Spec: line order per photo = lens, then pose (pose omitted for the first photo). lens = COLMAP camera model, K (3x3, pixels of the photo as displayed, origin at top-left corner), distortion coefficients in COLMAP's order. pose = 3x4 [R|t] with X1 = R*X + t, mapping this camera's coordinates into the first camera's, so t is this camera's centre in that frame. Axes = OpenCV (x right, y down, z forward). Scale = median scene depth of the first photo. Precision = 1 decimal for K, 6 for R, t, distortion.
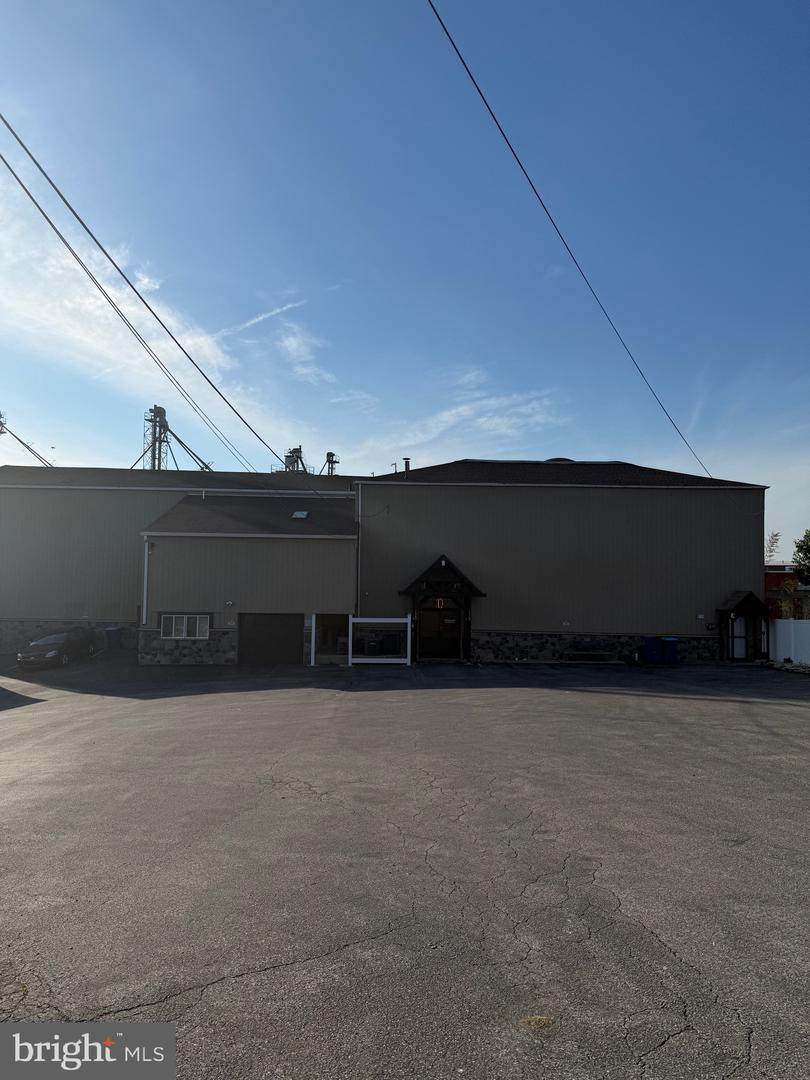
lens RADIAL K [[762.5, 0, 404.4], [0, 762.5, 541.4], [0, 0, 1]] dist [0.000439, 0.000035]
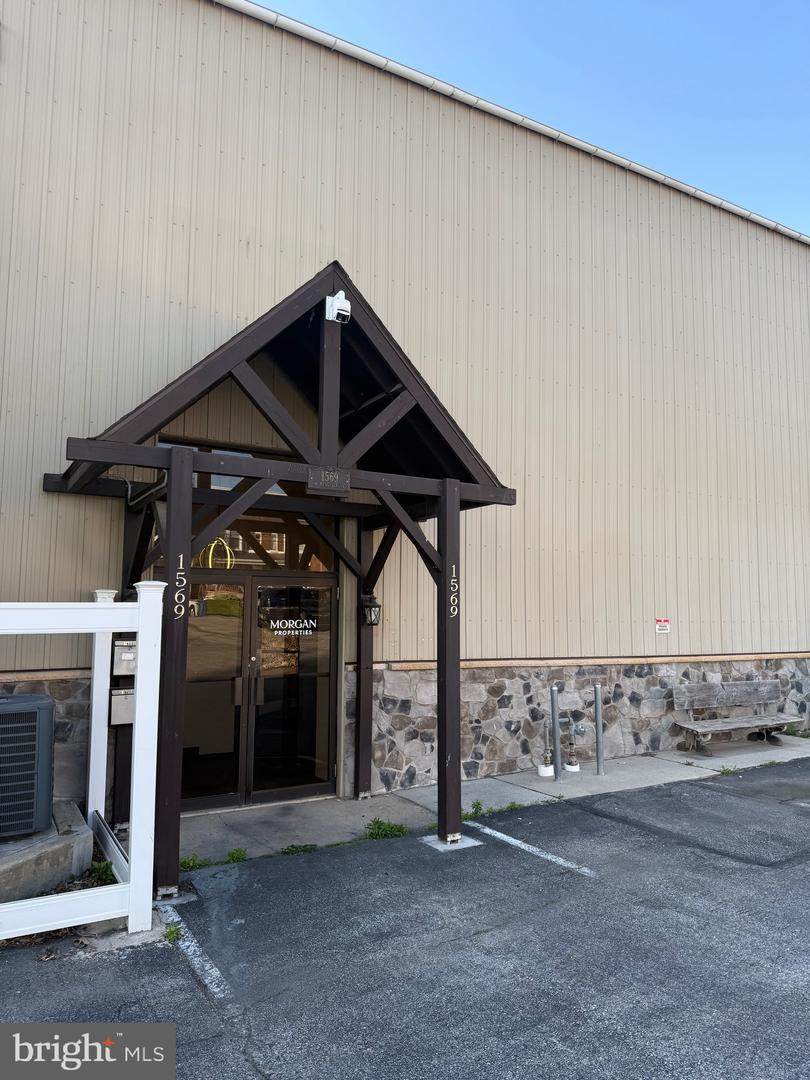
lens RADIAL K [[762.5, 0, 402.6], [0, 762.5, 534.7], [0, 0, 1]] dist [0.000439, 0.000035]
pose [[0.866324, 0.041439, 0.497760, -0.024077], [-0.024782, 0.998891, -0.040029, 0.086755], [-0.498867, 0.022343, 0.866391, 0.795794]]
